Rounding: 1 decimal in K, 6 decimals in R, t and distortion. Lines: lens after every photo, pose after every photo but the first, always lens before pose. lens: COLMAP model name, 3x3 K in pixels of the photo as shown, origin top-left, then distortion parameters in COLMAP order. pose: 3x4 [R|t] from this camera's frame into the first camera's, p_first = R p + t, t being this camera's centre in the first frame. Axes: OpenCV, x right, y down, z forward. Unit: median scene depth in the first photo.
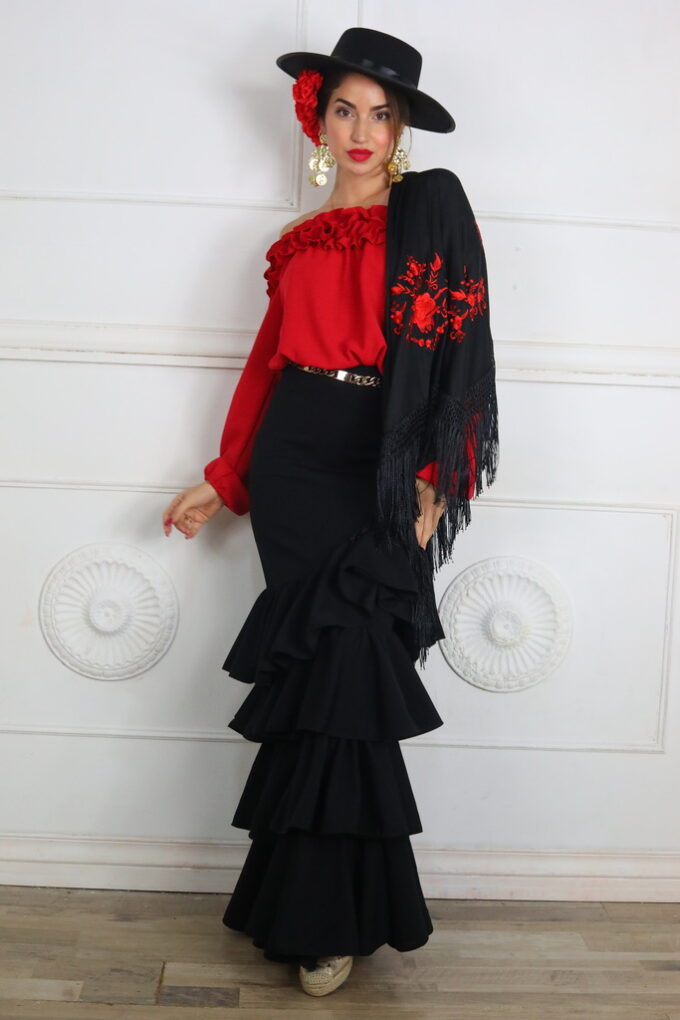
lens RADIAL K [[1456.5, 0, 336.8], [0, 1456.5, 513.0], [0, 0, 1]] dist [-0.081096, 0.000000]
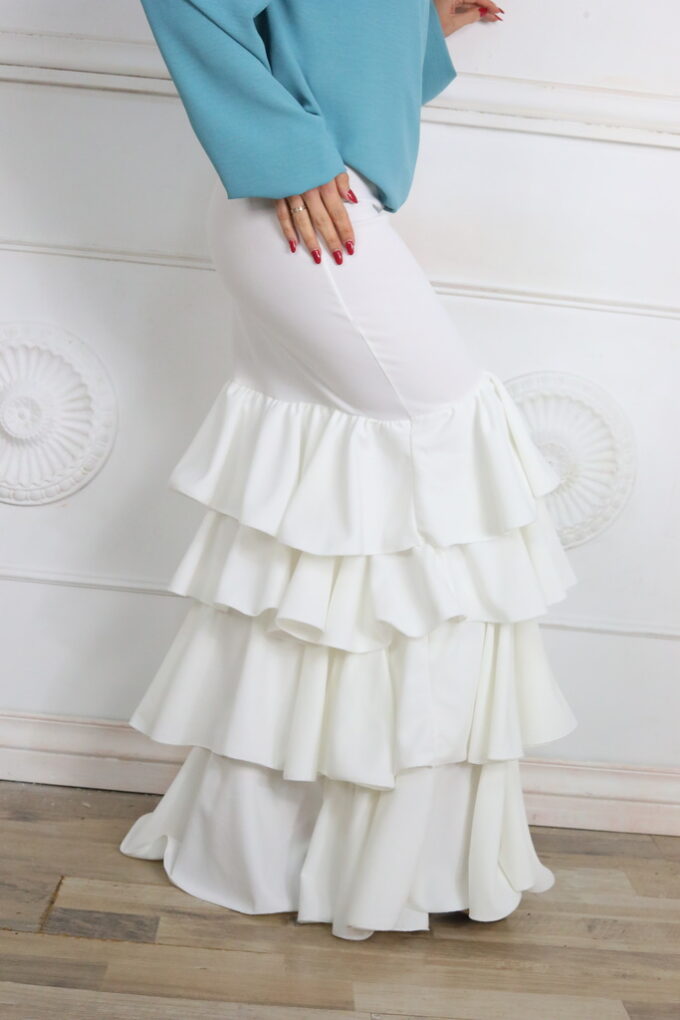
lens RADIAL K [[1456.5, 0, 334.1], [0, 1456.5, 506.1], [0, 0, 1]] dist [-0.081096, 0.000000]
pose [[0.998381, 0.056541, -0.006191, 0.010875], [-0.056310, 0.997877, 0.032709, 0.082073], [0.008027, -0.032307, 0.999446, 0.244595]]
